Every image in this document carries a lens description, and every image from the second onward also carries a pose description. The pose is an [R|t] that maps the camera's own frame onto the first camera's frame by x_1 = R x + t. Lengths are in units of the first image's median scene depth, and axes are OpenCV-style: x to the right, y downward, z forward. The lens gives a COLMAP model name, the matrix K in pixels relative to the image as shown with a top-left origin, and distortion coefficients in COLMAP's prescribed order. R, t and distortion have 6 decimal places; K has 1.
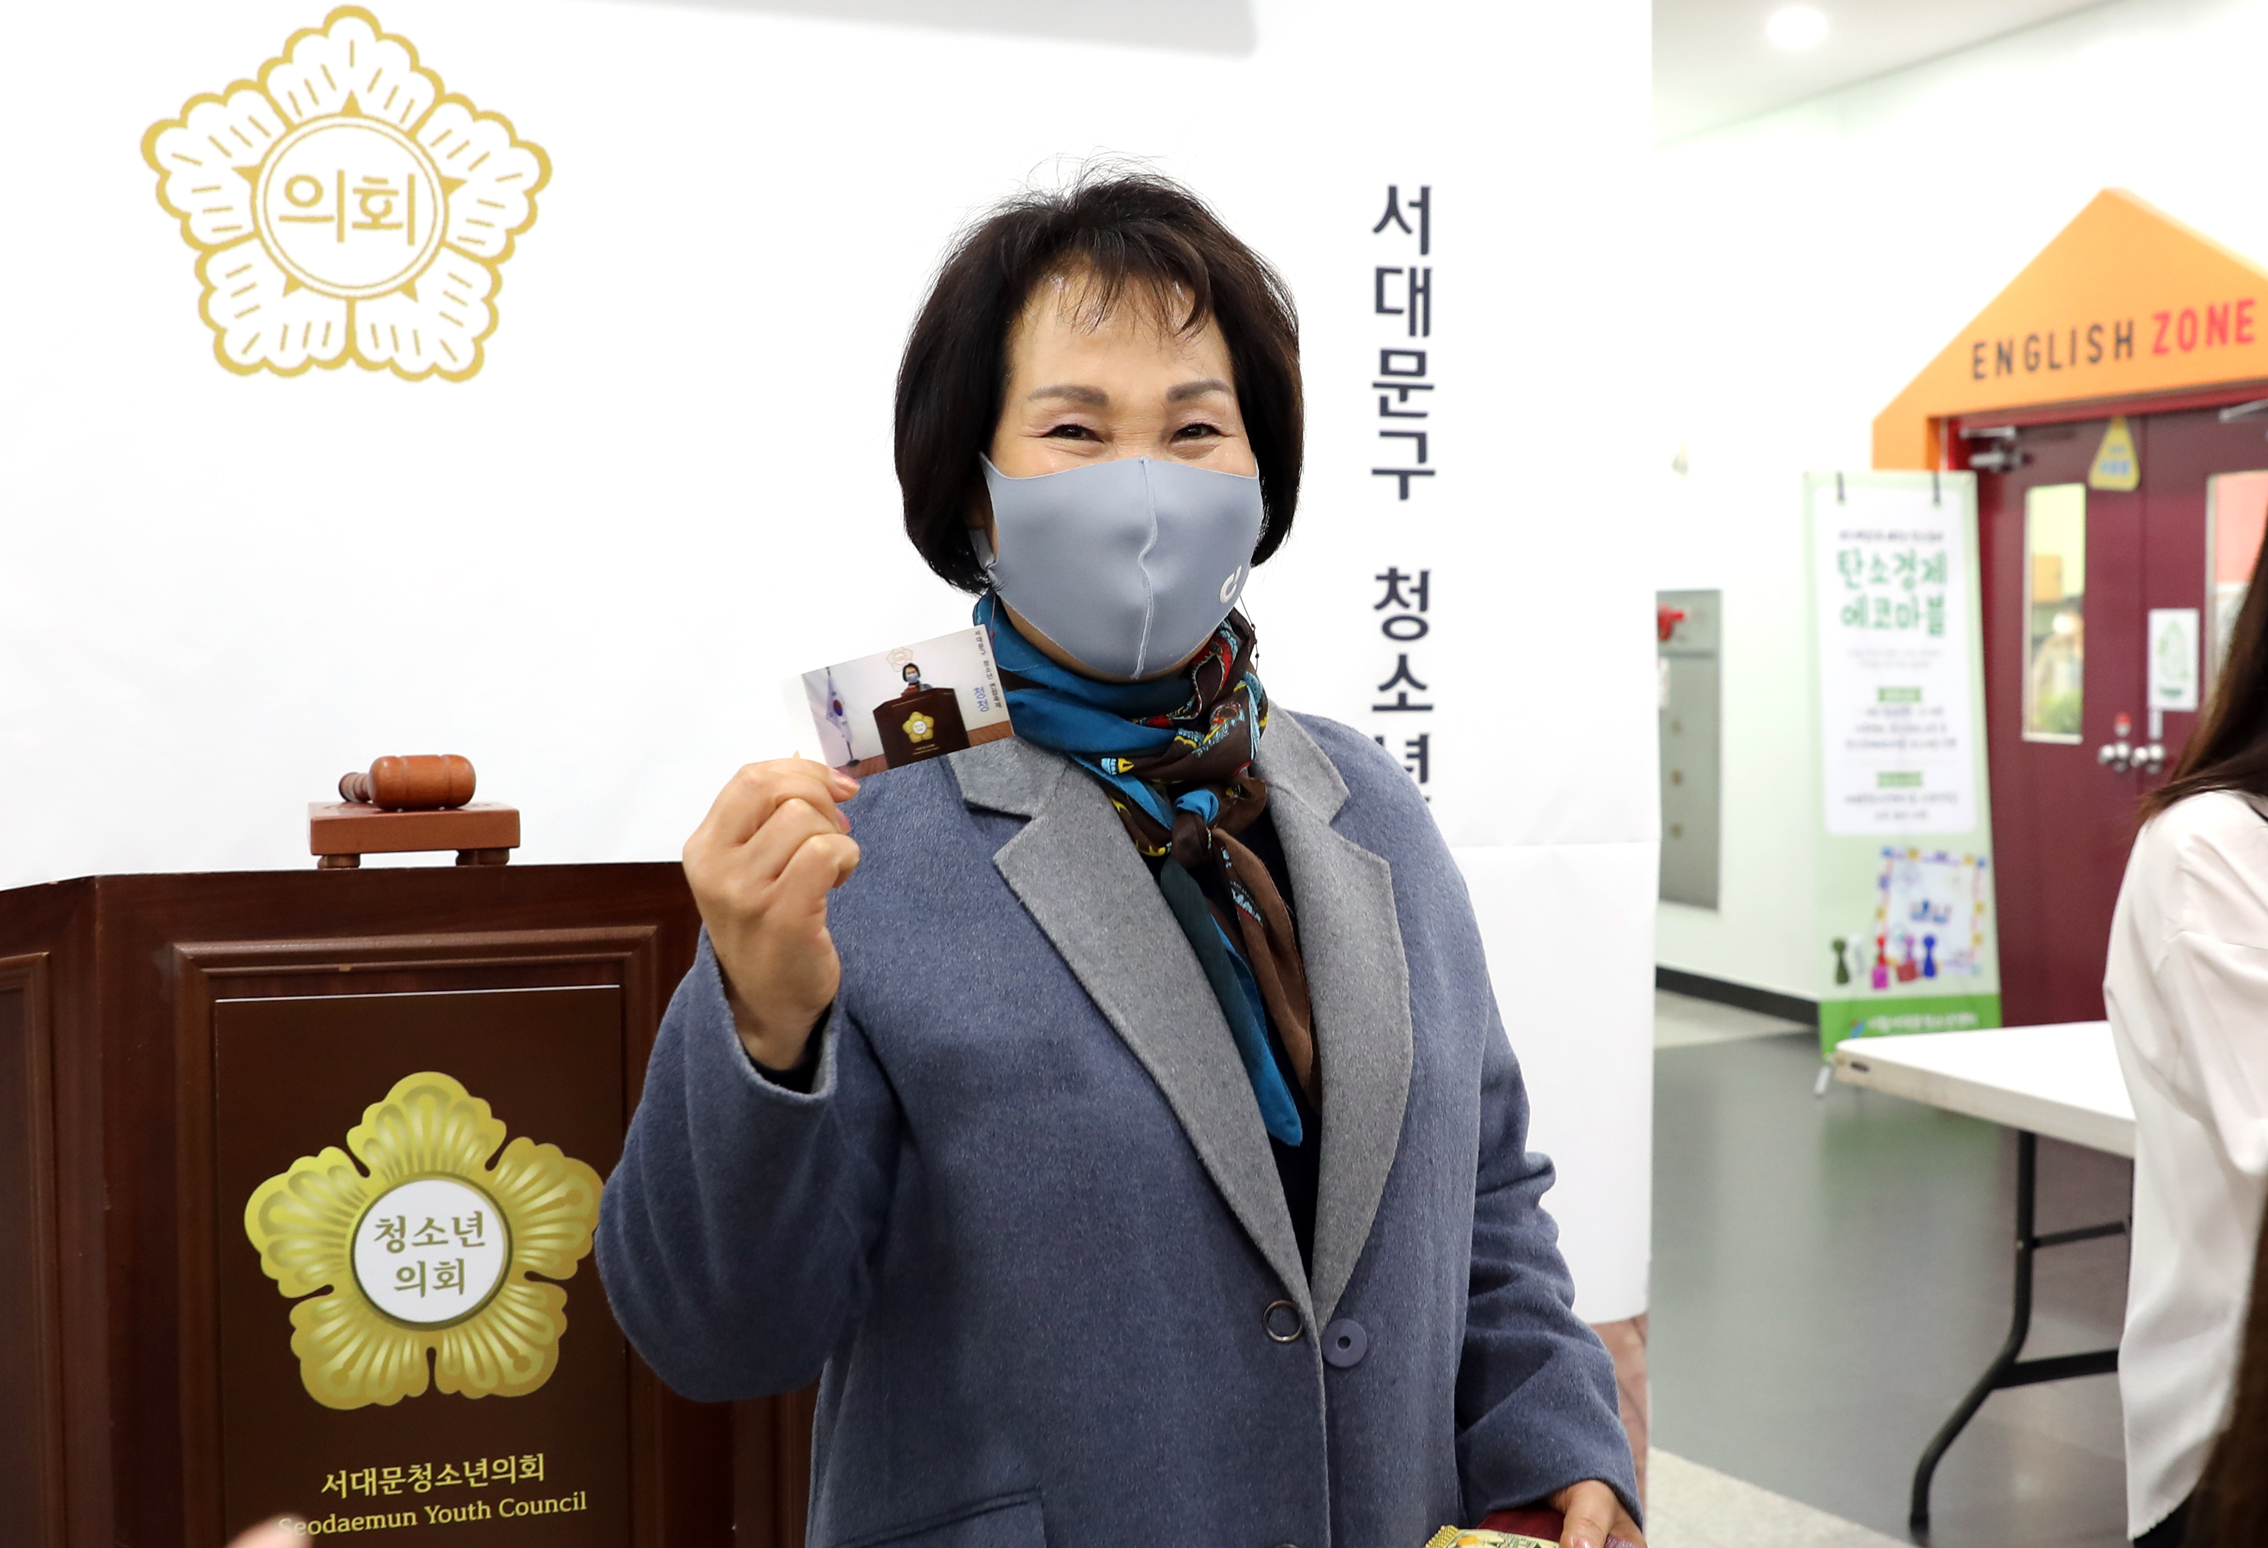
lens RADIAL K [[2751.7, 0, 1366.3], [0, 2751.7, 732.5], [0, 0, 1]] dist [-0.120695, 0.106776]
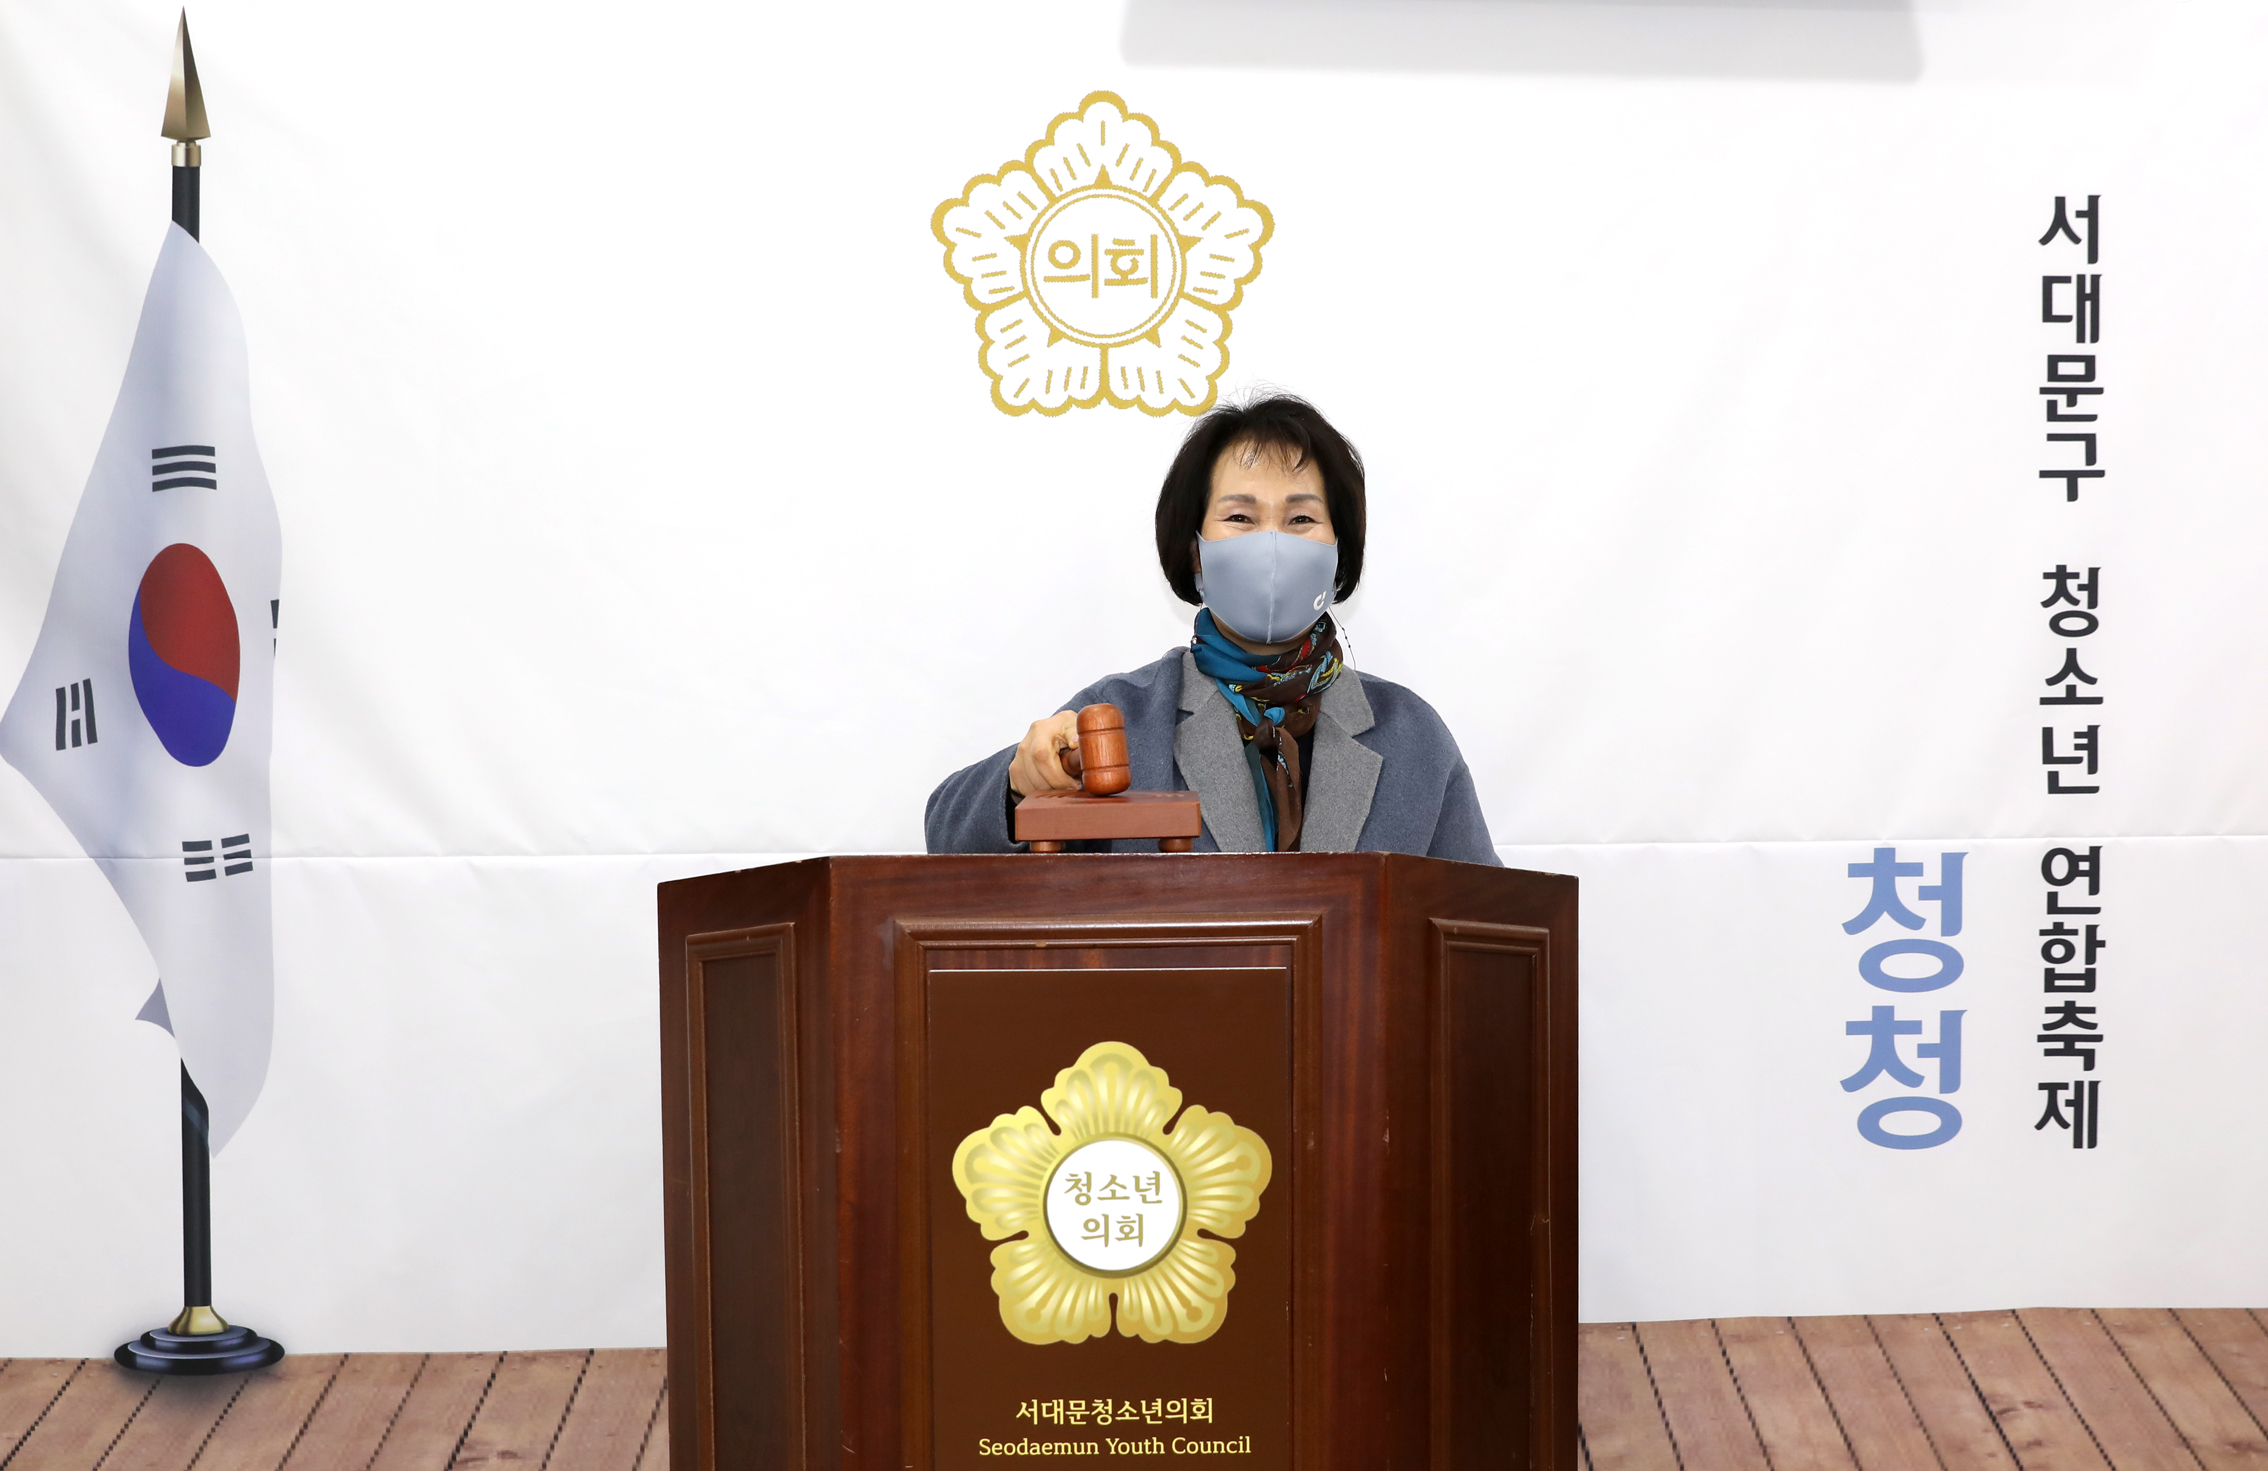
lens RADIAL K [[2274.5, 0, 1255.5], [0, 2274.5, 703.2], [0, 0, 1]] dist [-0.091185, 0.154055]
pose [[0.942076, 0.001811, -0.335396, 0.009870], [-0.002579, 0.999995, -0.001844, -0.006593], [0.335391, 0.002602, 0.942076, 0.111417]]
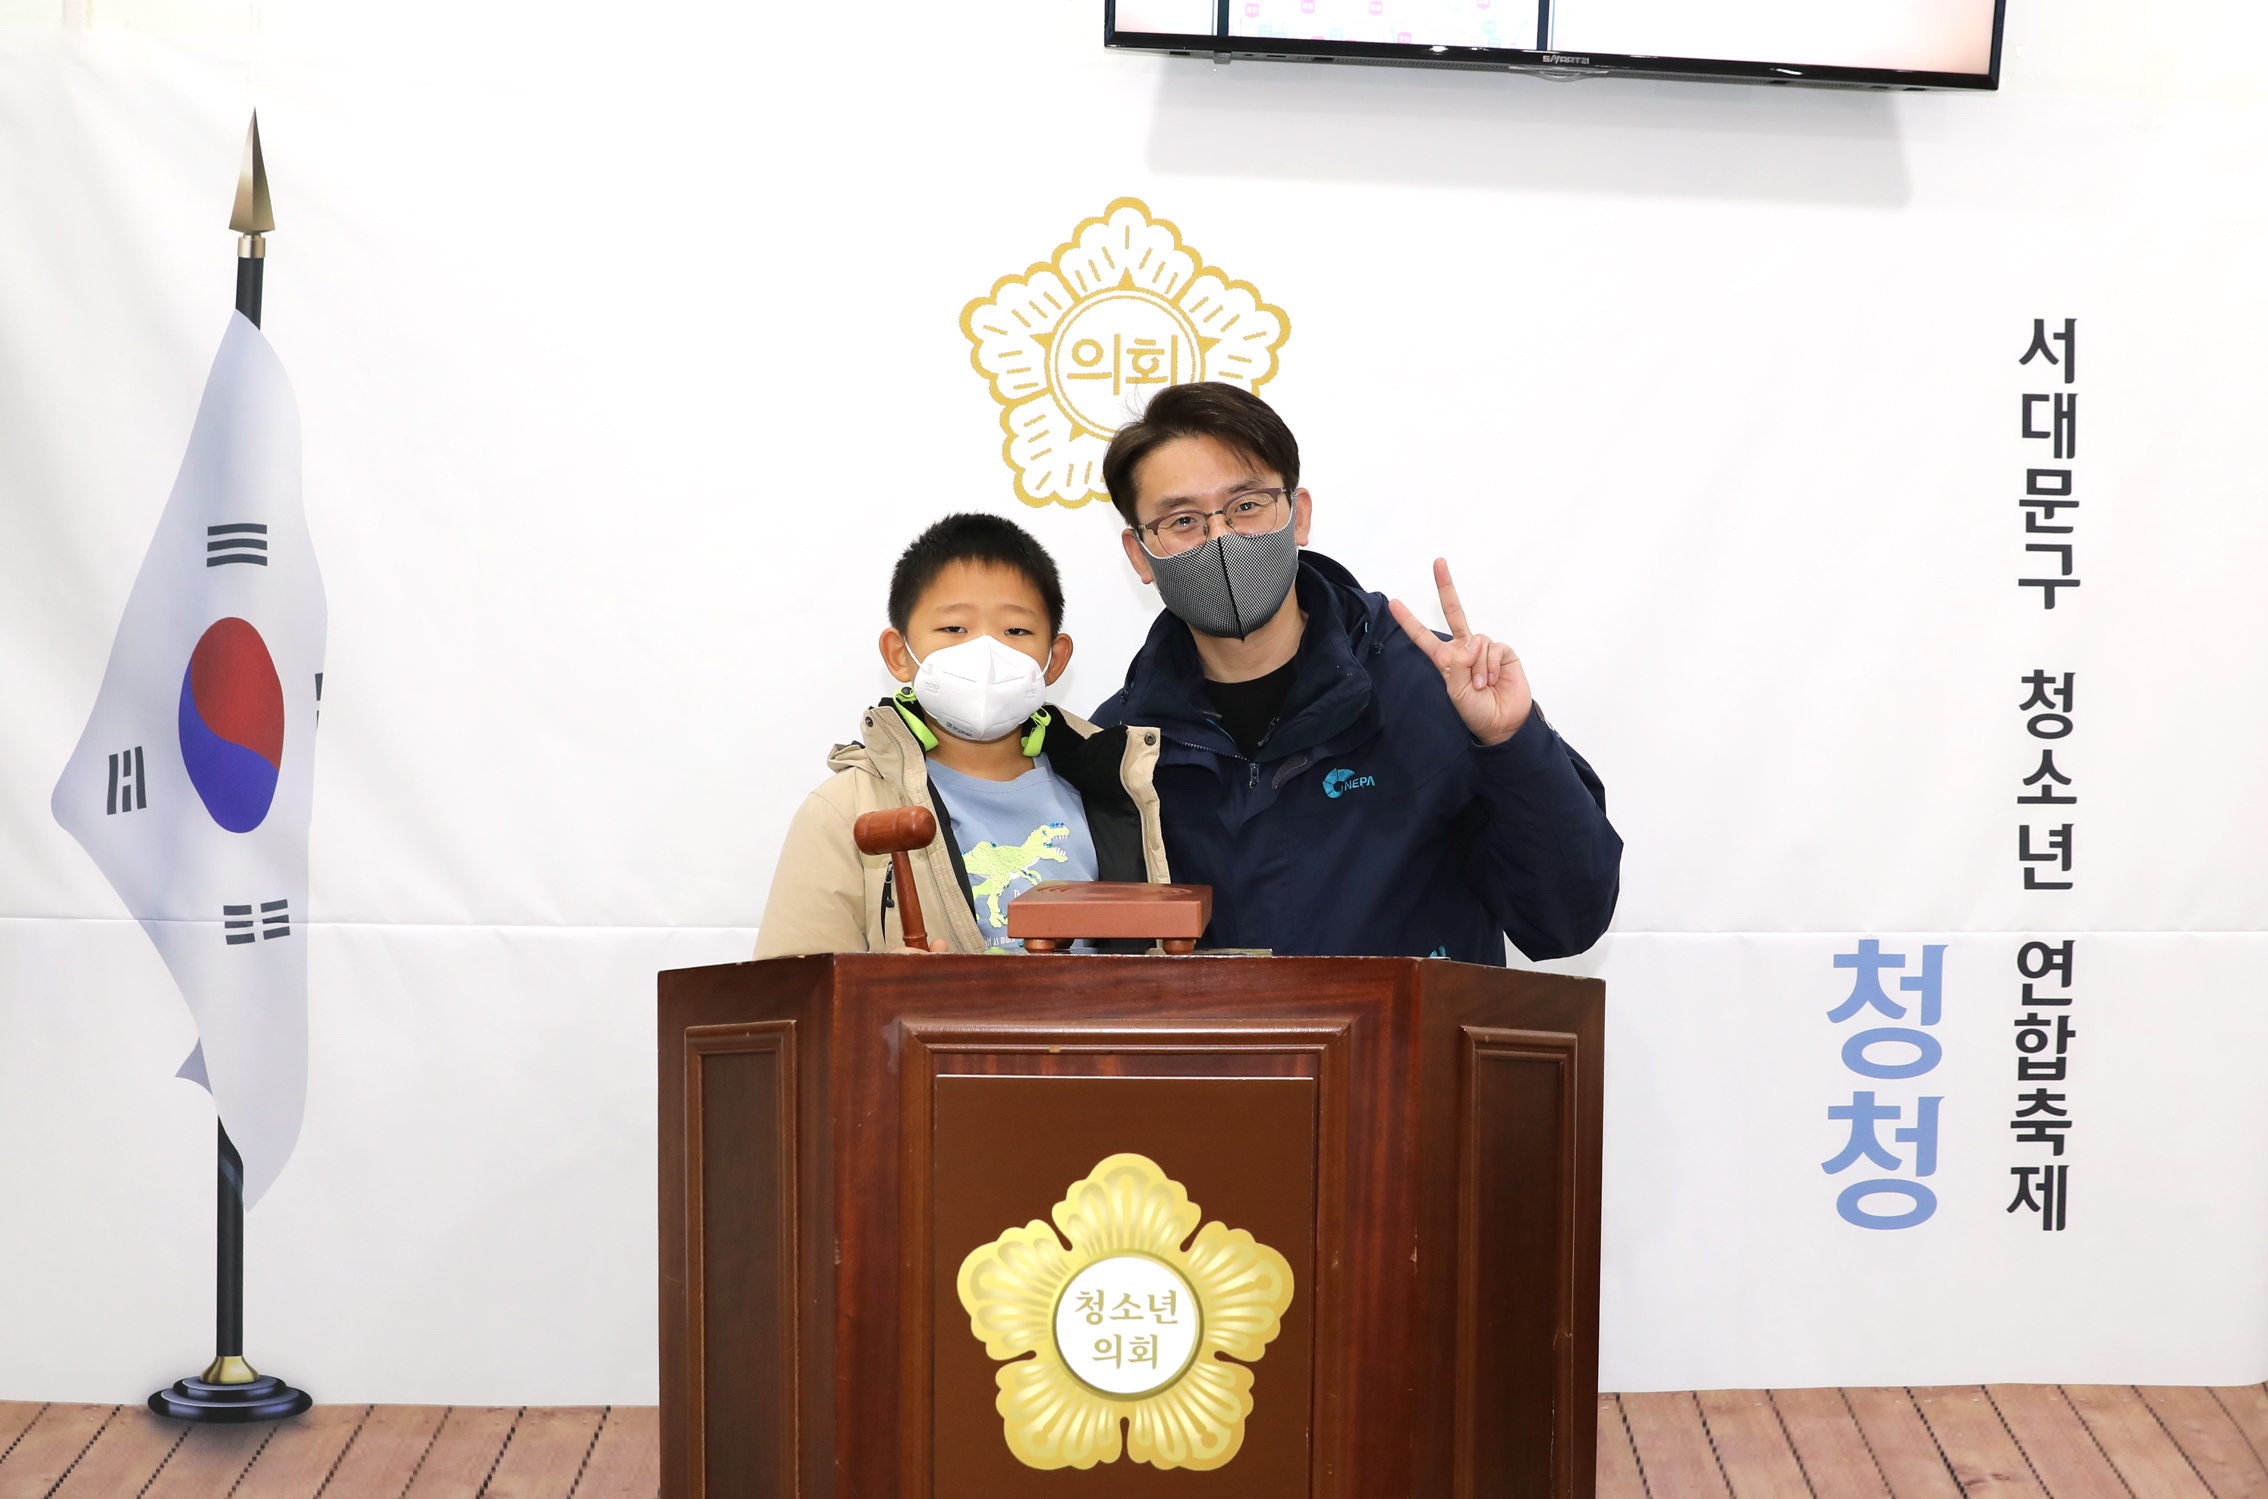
lens RADIAL K [[1928.9, 0, 1244.7], [0, 1928.9, 726.6], [0, 0, 1]] dist [-0.113899, 0.102929]
pose [[0.943900, 0.009437, -0.330096, -0.045122], [-0.019766, 0.999414, -0.027947, -0.012547], [0.329638, 0.032904, 0.943534, 0.223784]]
